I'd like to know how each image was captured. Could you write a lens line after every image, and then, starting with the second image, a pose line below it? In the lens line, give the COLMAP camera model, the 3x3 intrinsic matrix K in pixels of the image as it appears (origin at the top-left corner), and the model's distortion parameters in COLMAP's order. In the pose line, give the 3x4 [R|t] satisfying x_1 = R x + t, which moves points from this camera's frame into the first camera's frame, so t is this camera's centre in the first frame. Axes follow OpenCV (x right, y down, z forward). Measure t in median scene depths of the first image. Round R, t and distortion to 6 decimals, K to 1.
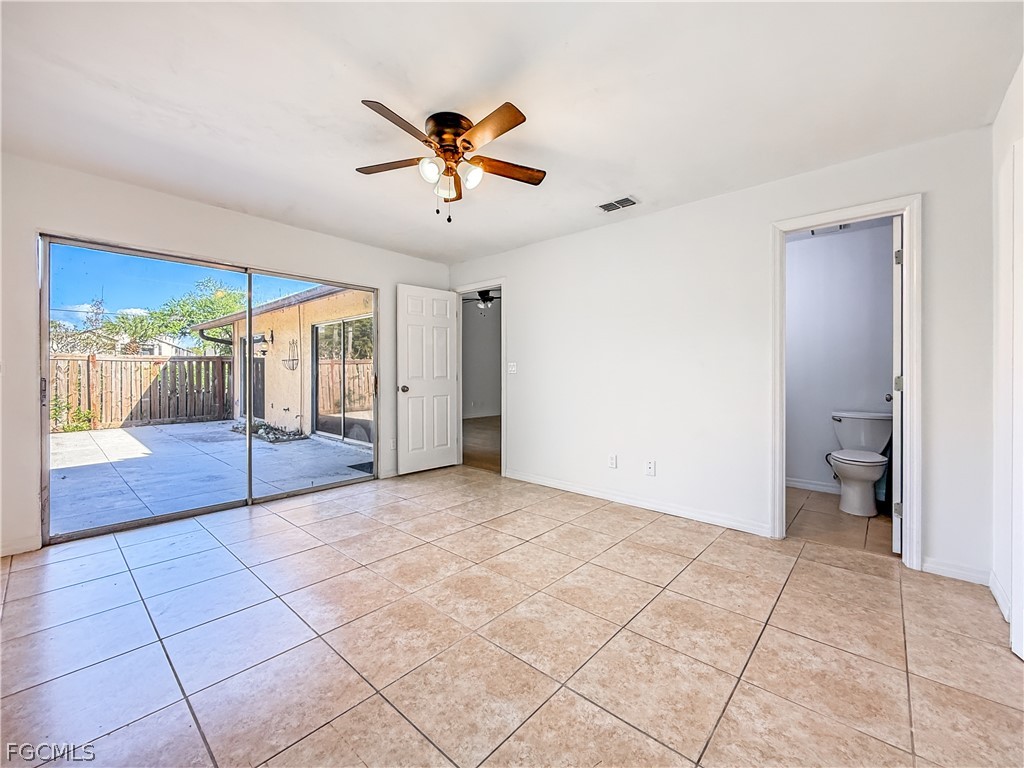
lens RADIAL K [[421.4, 0, 511.6], [0, 421.4, 378.0], [0, 0, 1]] dist [-0.009485, -0.000439]
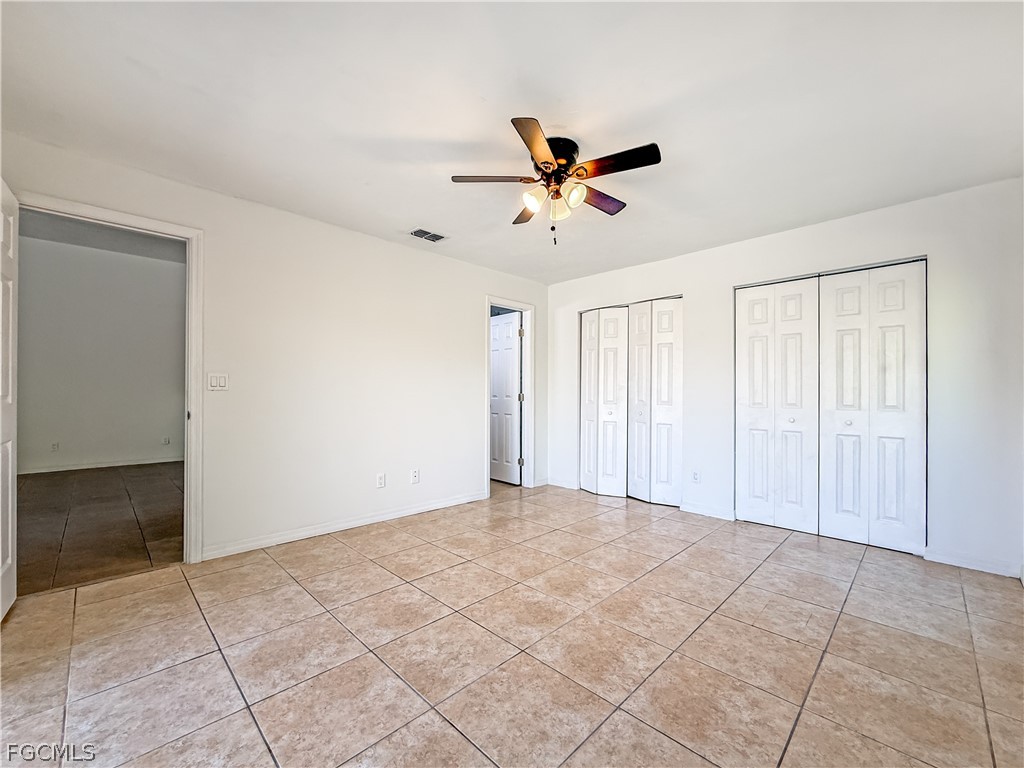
lens RADIAL K [[421.4, 0, 510.2], [0, 421.4, 388.3], [0, 0, 1]] dist [-0.009485, -0.000439]
pose [[0.053241, 0.011351, 0.998517, -0.870891], [0.003797, 0.999926, -0.011570, -0.005153], [-0.998574, 0.004407, 0.053194, 0.779123]]
